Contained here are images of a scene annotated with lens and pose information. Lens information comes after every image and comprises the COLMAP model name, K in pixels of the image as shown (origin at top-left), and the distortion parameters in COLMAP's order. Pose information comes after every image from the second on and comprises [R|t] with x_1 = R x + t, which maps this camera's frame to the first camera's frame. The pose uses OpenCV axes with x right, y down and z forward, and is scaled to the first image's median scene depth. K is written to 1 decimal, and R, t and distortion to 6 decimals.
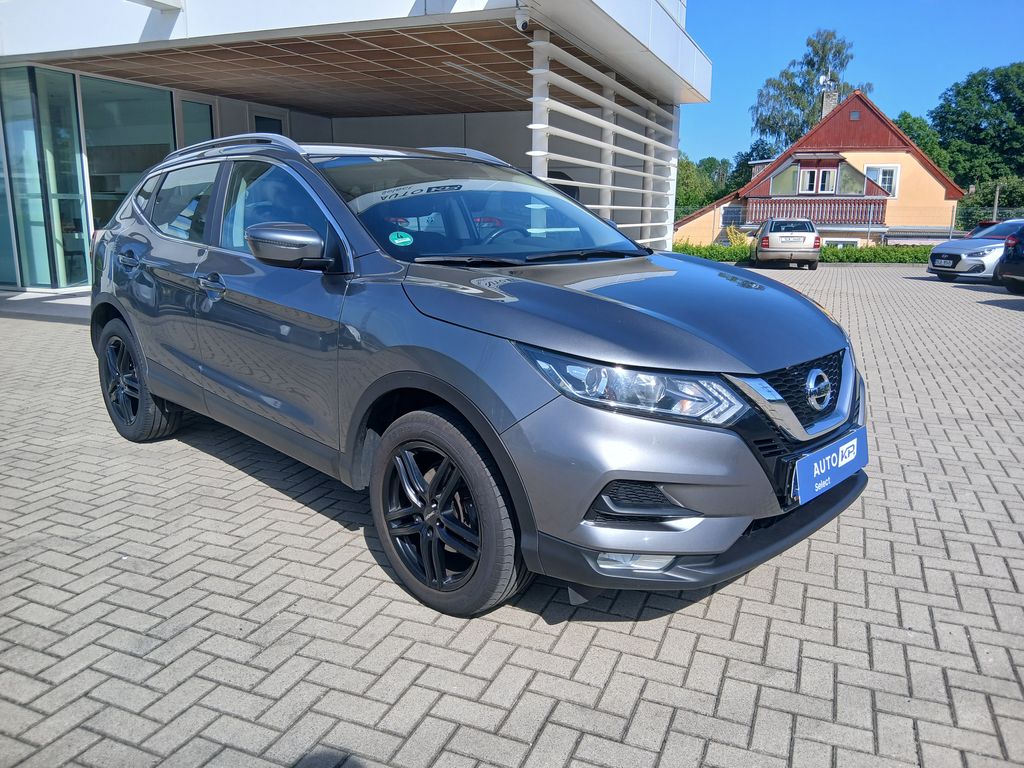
lens RADIAL K [[771.3, 0, 512.0], [0, 771.3, 384.0], [0, 0, 1]] dist [0.117737, -0.194268]
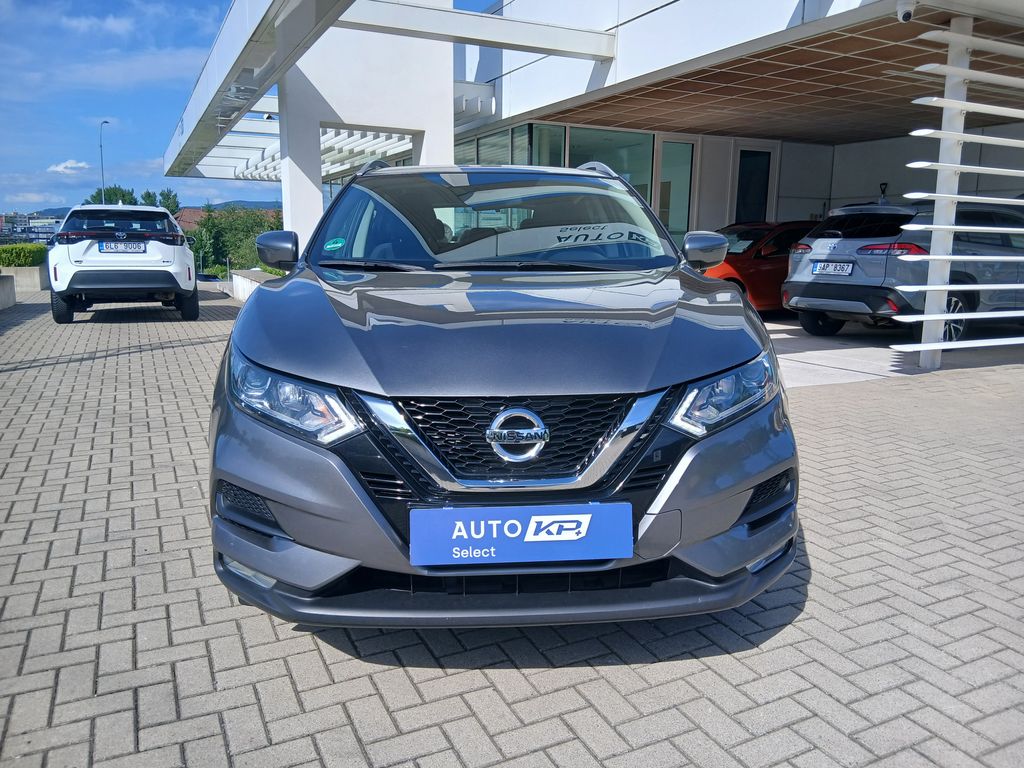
lens RADIAL K [[771.3, 0, 512.0], [0, 771.3, 384.0], [0, 0, 1]] dist [0.117737, -0.194268]
pose [[0.744388, 0.119573, -0.656955, 0.626953], [-0.150120, 0.988619, 0.009840, -0.034854], [0.650654, 0.091297, 0.753866, 0.295079]]
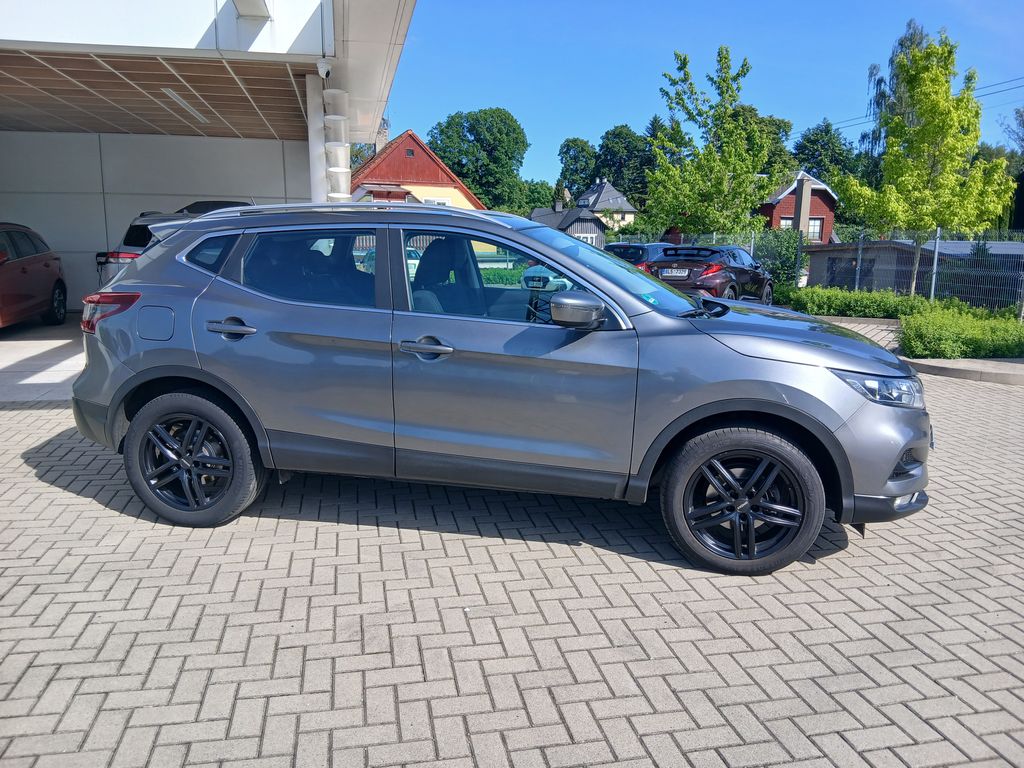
lens RADIAL K [[771.3, 0, 512.0], [0, 771.3, 384.0], [0, 0, 1]] dist [0.117737, -0.194268]
pose [[0.824607, -0.103146, 0.556223, -0.852336], [0.116505, 0.993124, 0.011445, -0.074341], [-0.553579, 0.055365, 0.830954, 0.062267]]
